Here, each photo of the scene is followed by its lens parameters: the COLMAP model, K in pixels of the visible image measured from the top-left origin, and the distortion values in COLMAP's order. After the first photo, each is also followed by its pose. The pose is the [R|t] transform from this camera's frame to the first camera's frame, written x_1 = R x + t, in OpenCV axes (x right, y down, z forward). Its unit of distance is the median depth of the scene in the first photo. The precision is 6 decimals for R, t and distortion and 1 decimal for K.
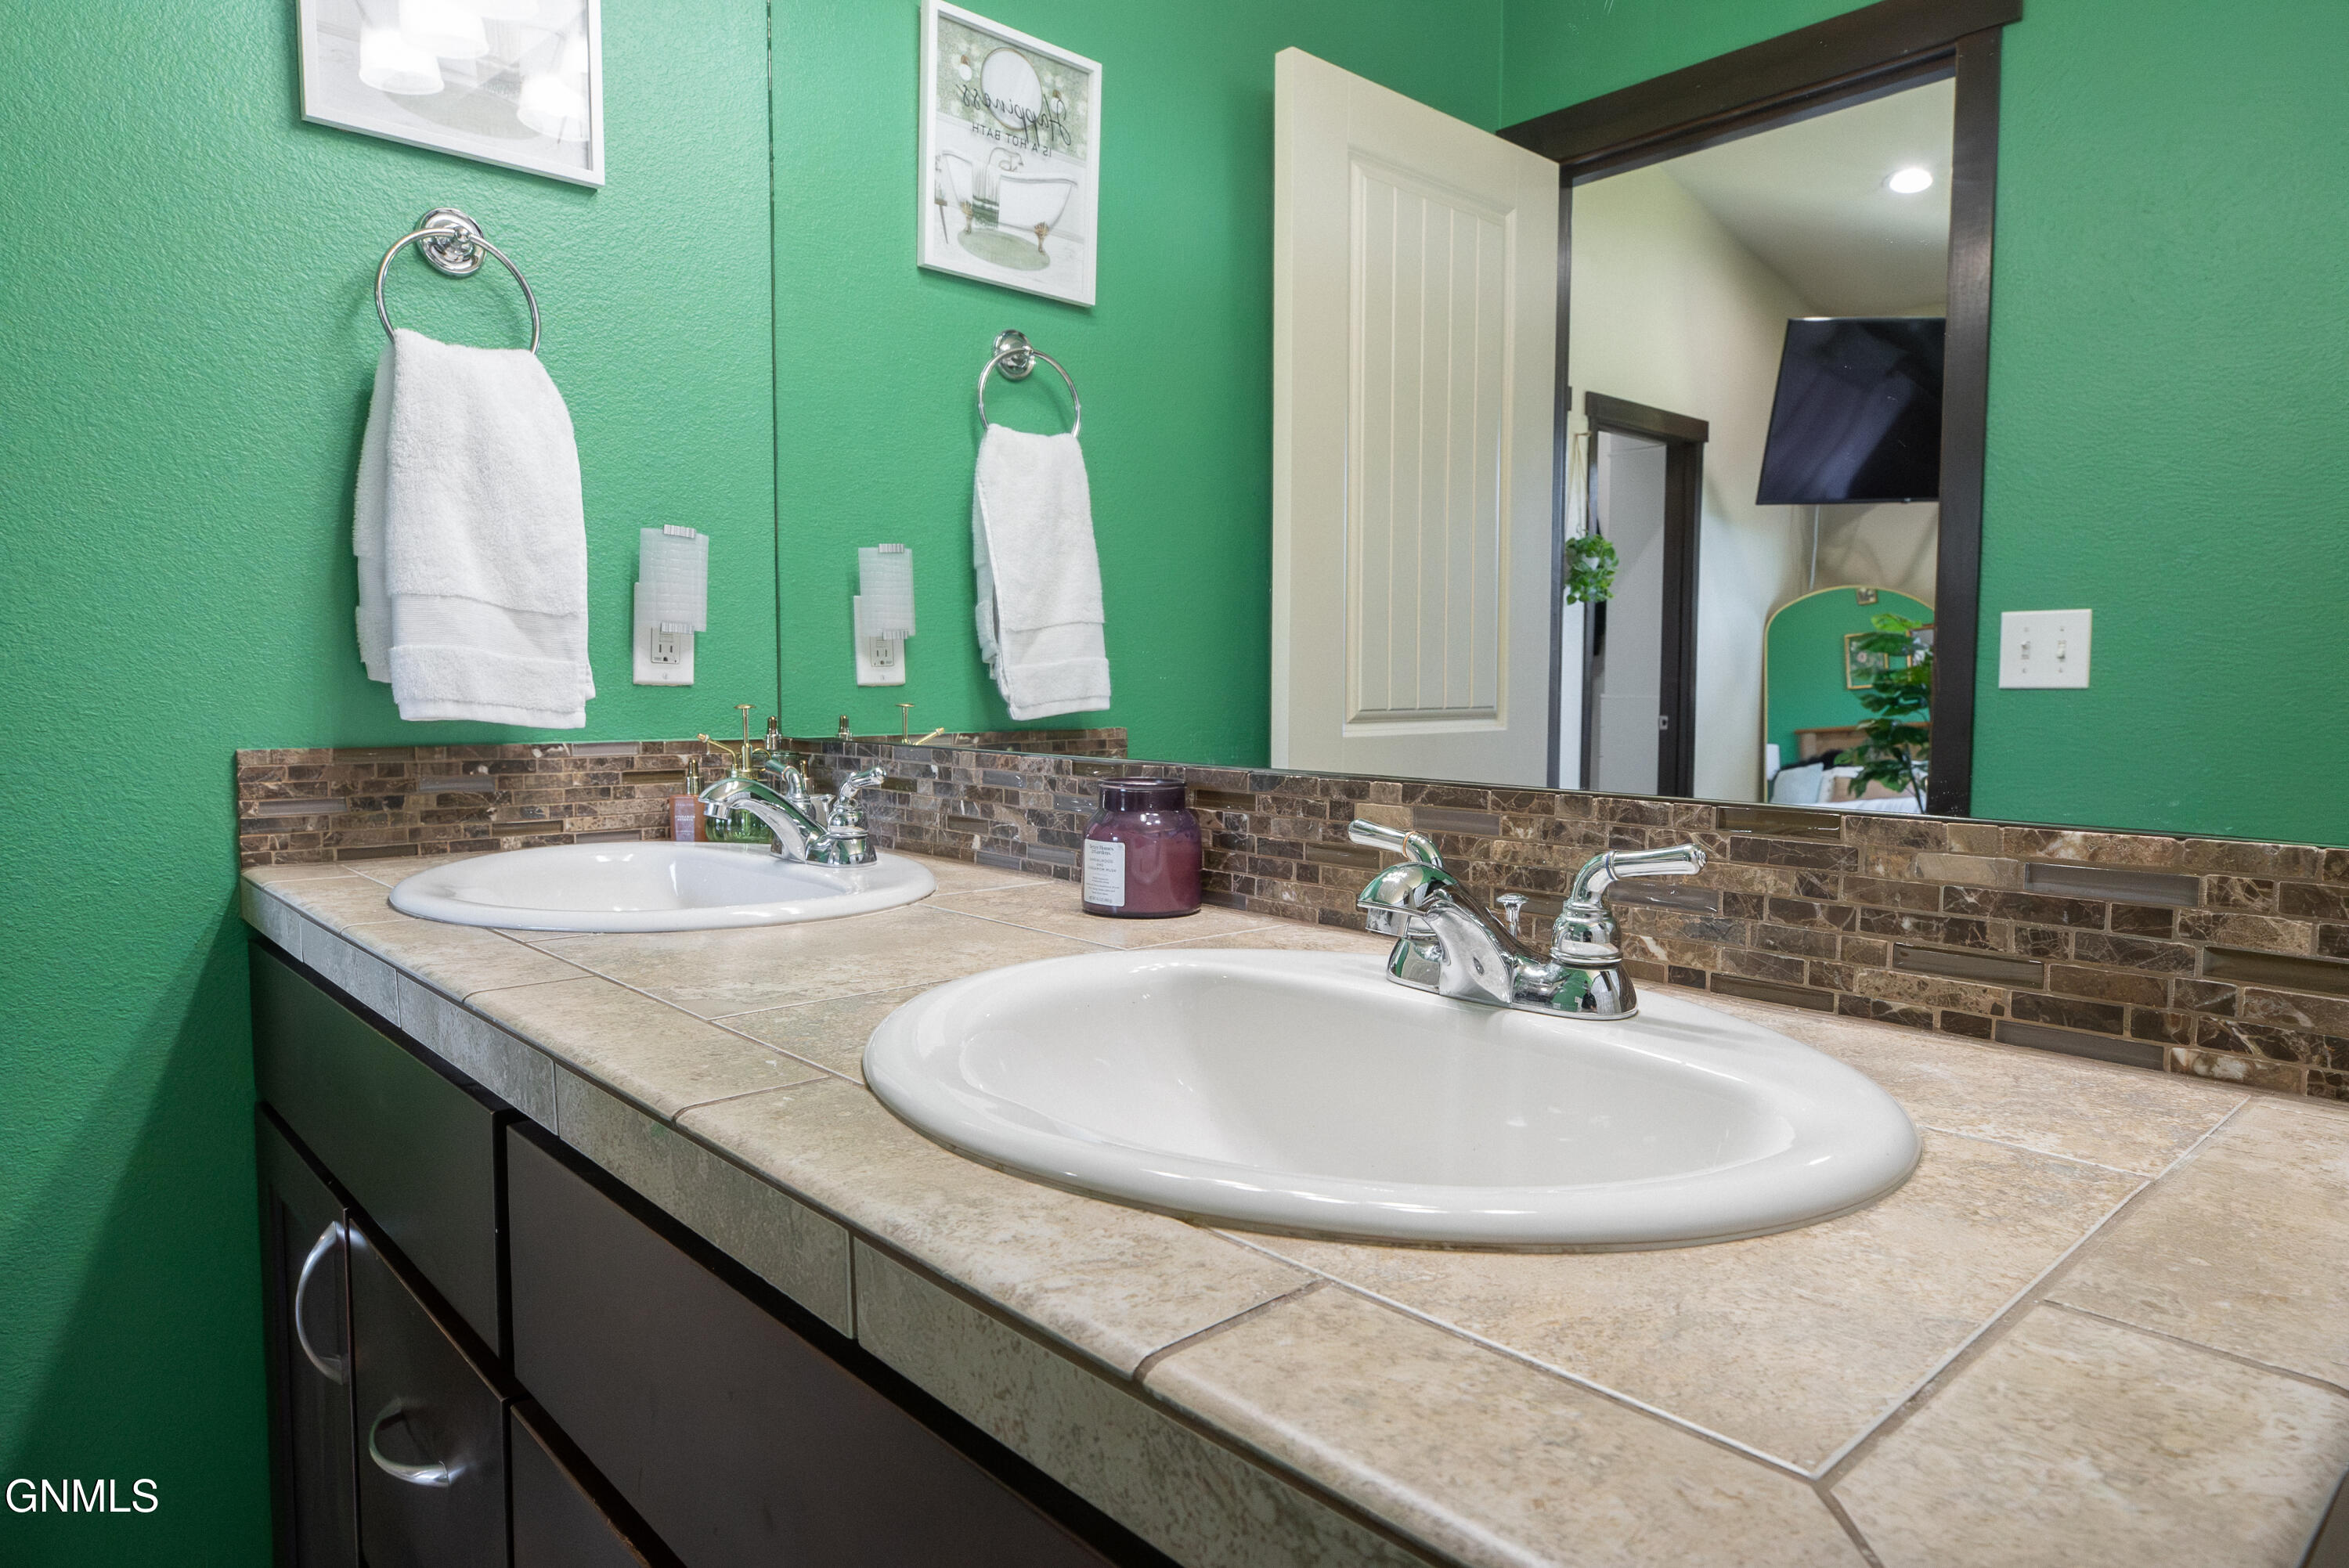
lens RADIAL K [[1394.1, 0, 1174.5], [0, 1394.1, 784.0], [0, 0, 1]] dist [-0.007670, -0.001232]
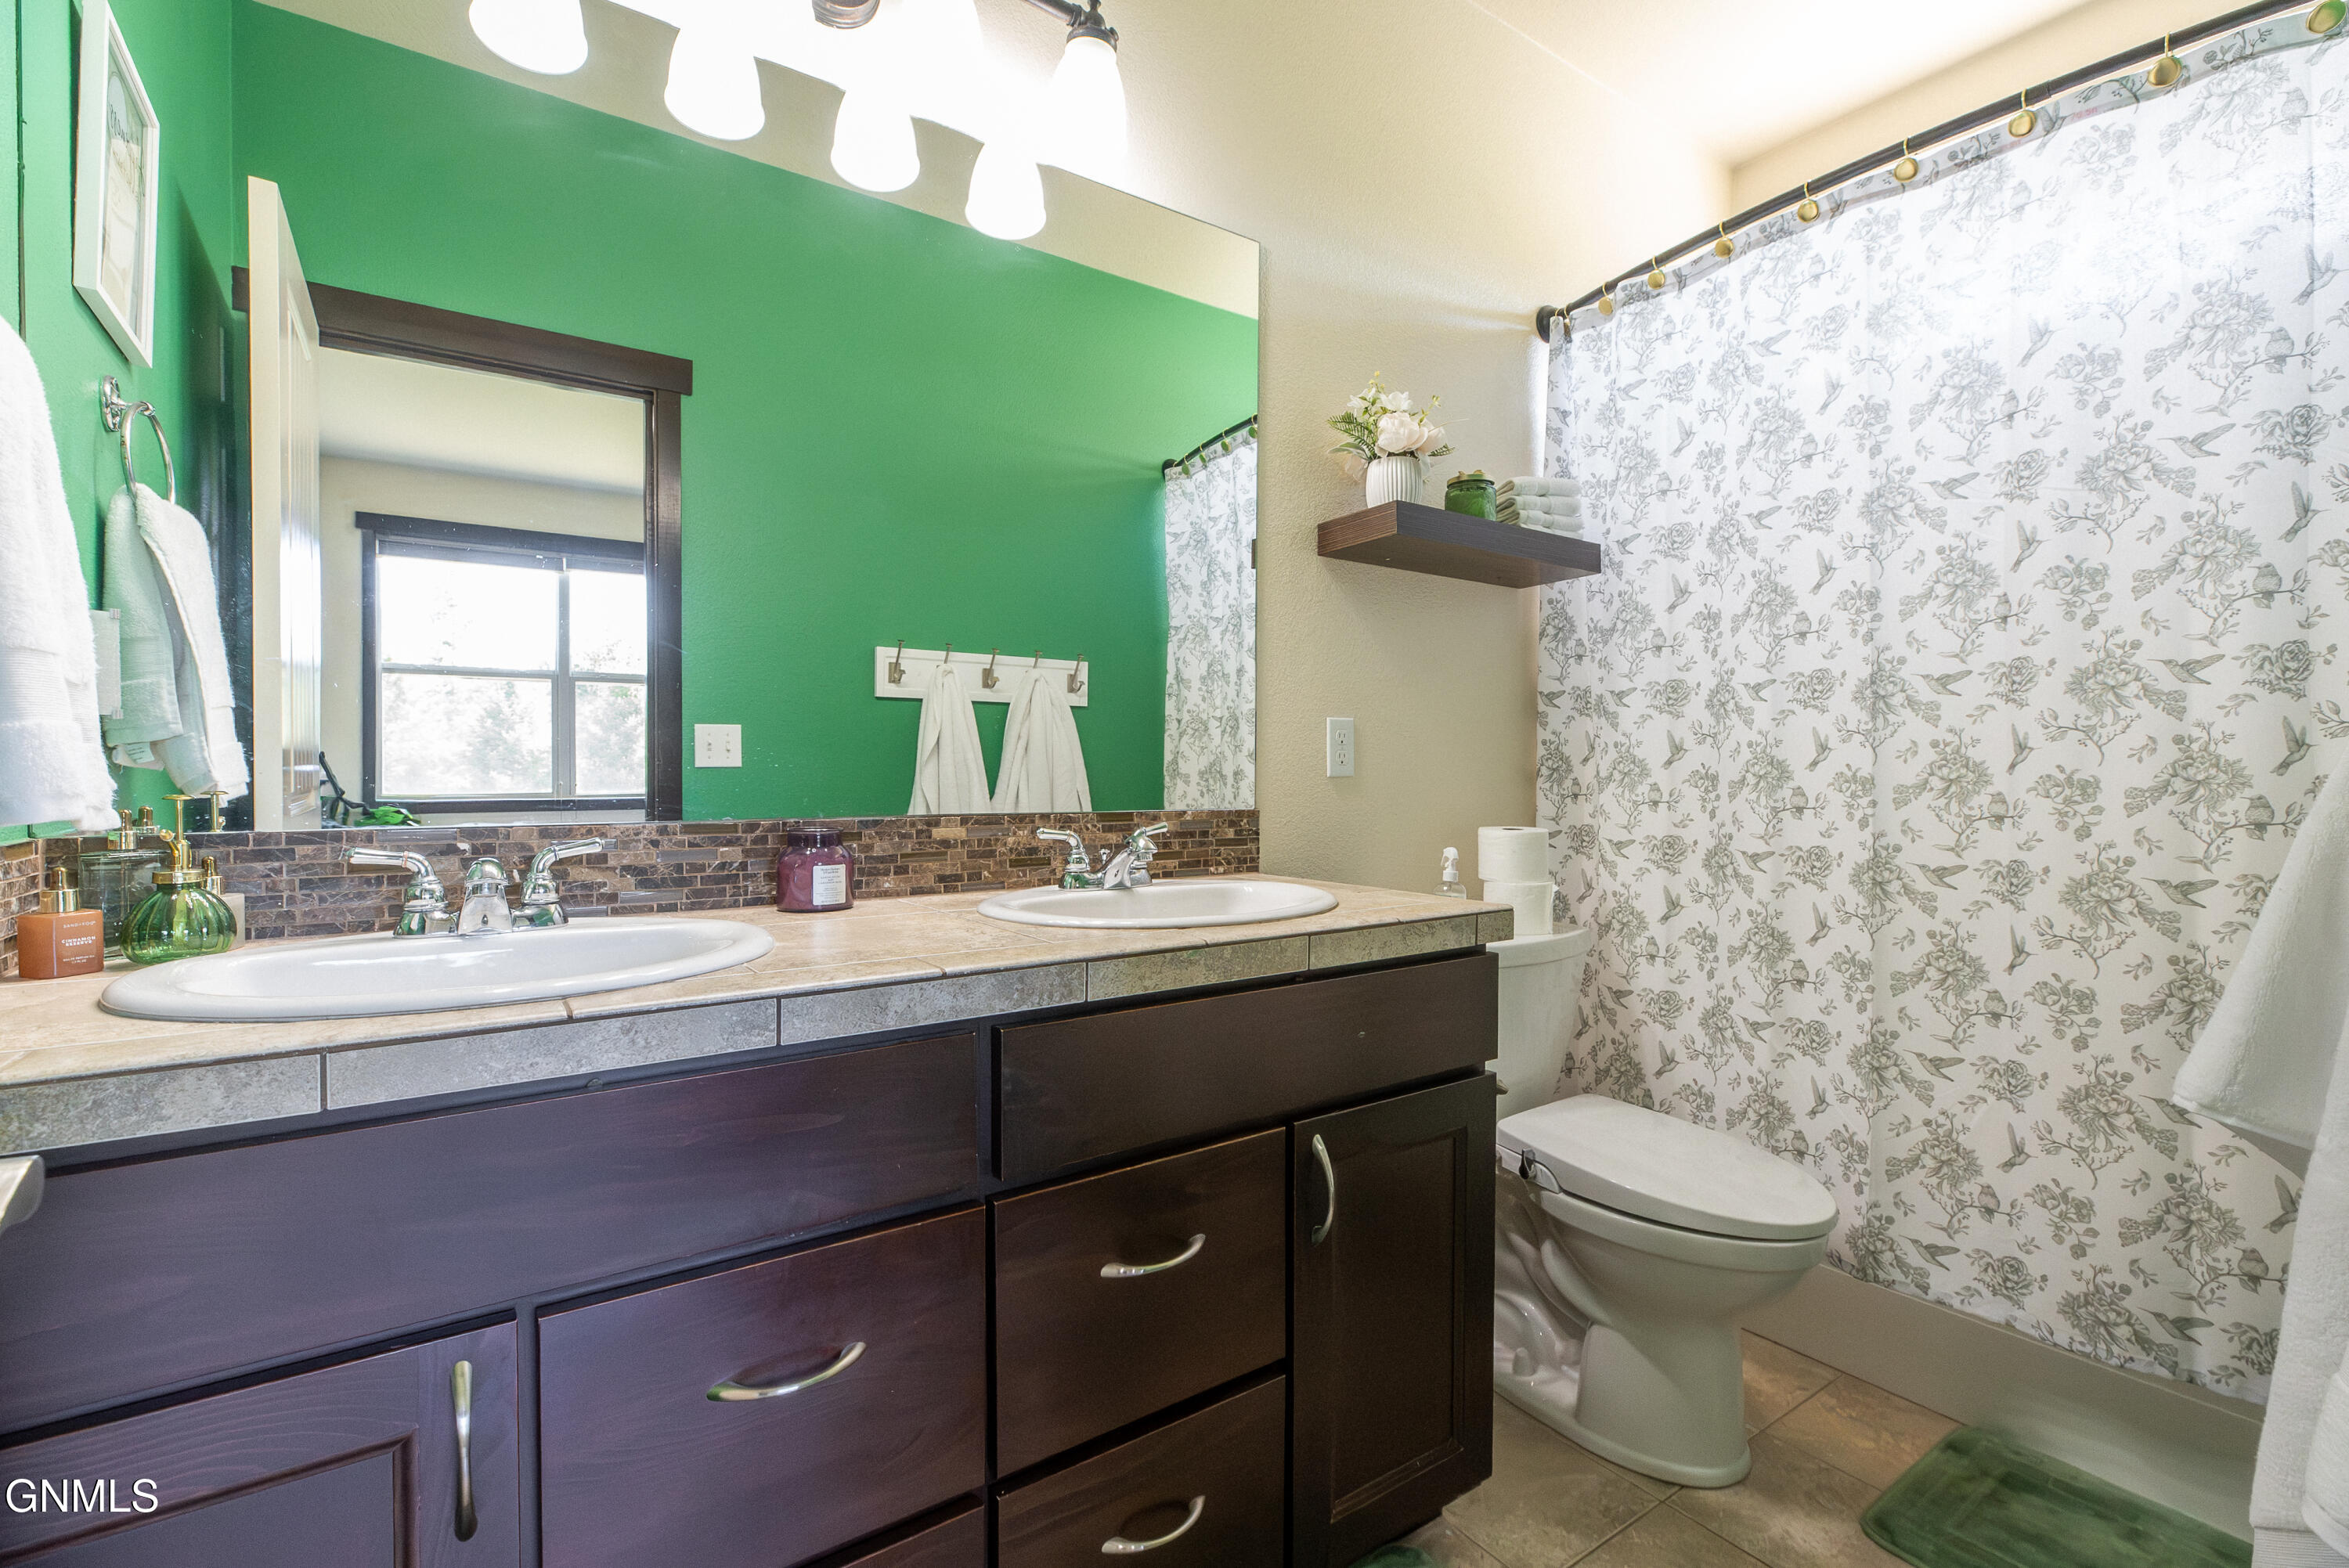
lens RADIAL K [[1060.8, 0, 1183.3], [0, 1060.8, 786.7], [0, 0, 1]] dist [-0.002769, 0.001771]
pose [[0.119274, -0.022608, 0.992604, -1.214682], [0.068243, 0.997563, 0.014521, -0.040421], [-0.990513, 0.066007, 0.120526, 0.426780]]
